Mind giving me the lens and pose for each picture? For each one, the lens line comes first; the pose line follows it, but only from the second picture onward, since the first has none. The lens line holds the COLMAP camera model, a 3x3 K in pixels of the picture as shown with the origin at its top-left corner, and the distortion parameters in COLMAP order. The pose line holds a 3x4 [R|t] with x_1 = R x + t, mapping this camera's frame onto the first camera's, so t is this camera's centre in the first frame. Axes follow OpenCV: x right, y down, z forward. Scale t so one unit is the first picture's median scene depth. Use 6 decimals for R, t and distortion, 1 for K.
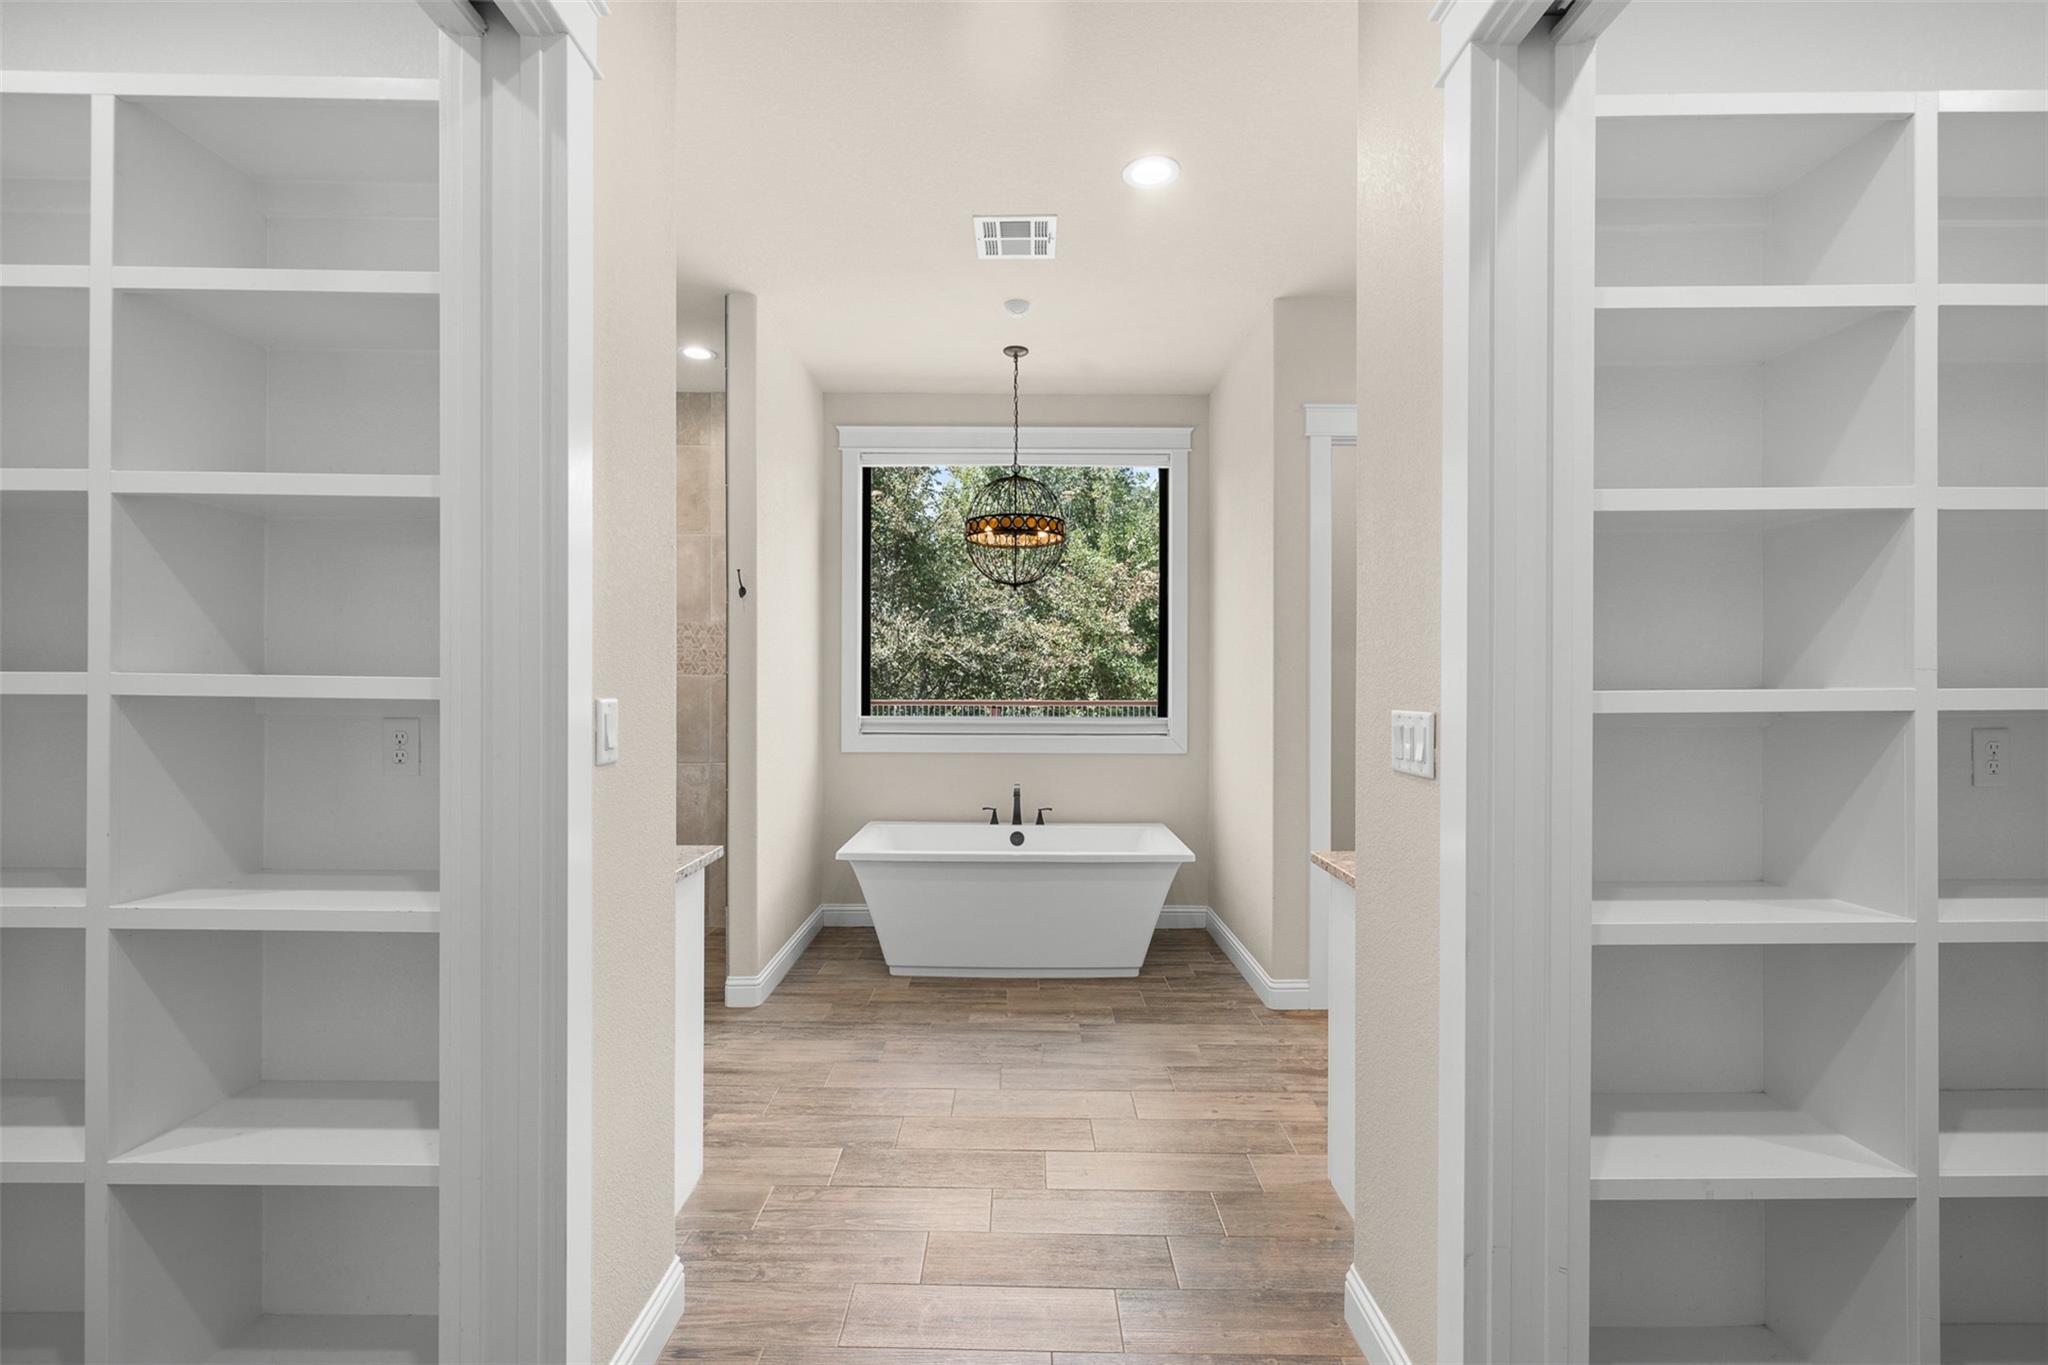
lens RADIAL K [[866.9, 0, 1022.4], [0, 866.9, 687.7], [0, 0, 1]] dist [0.002560, -0.000246]
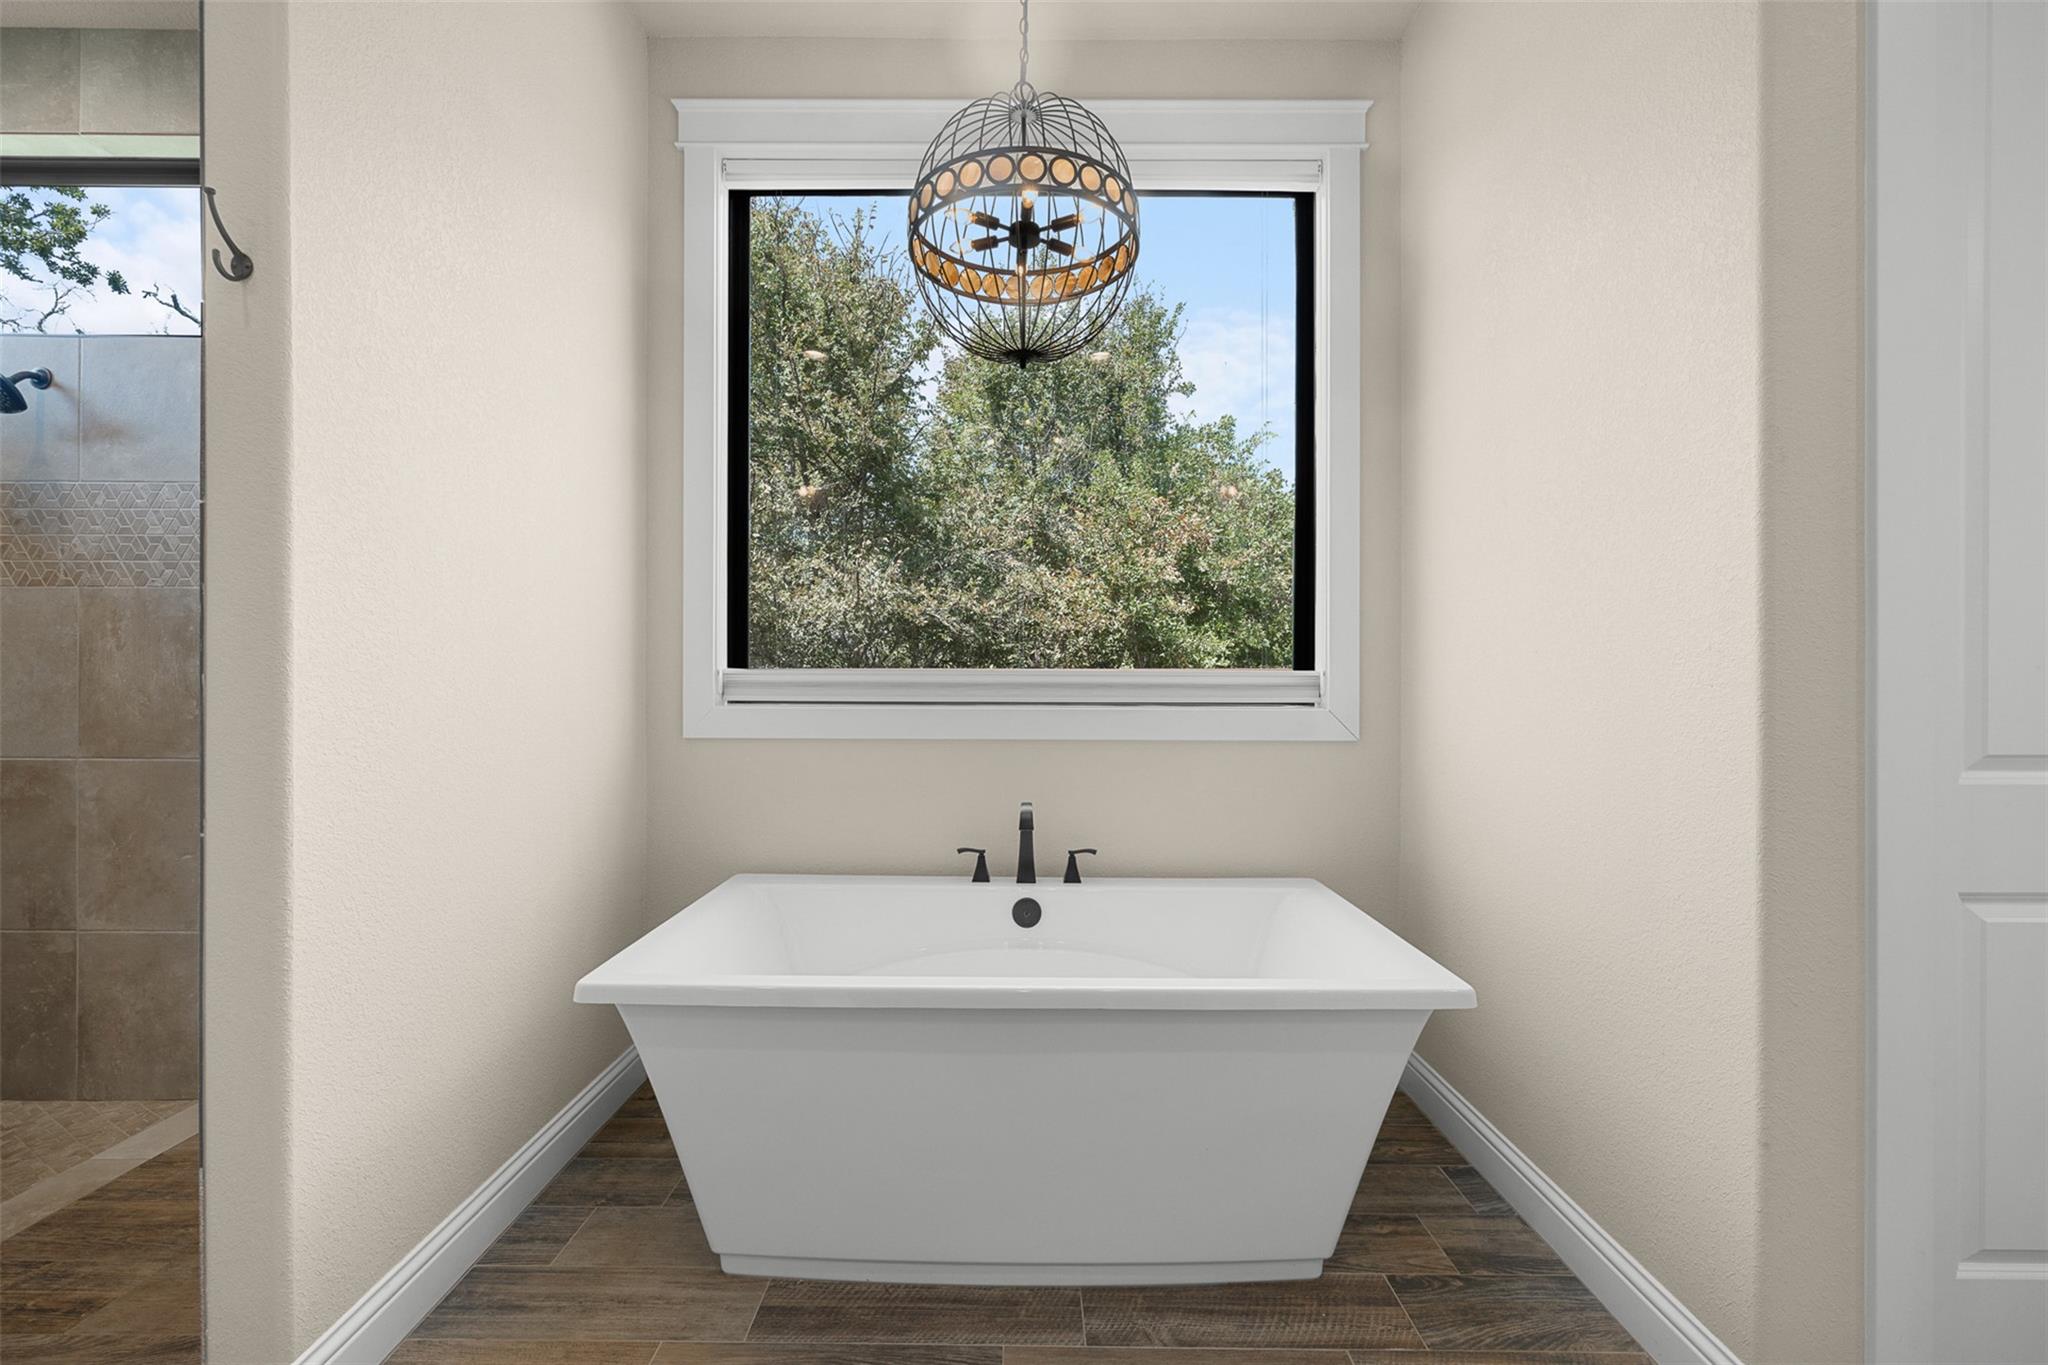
lens RADIAL K [[866.9, 0, 1023.8], [0, 866.9, 670.5], [0, 0, 1]] dist [0.002560, -0.000246]
pose [[0.999985, -0.001361, -0.005239, -0.004508], [0.001270, 0.999847, -0.017449, 0.042302], [0.005261, 0.017442, 0.999834, 0.473554]]
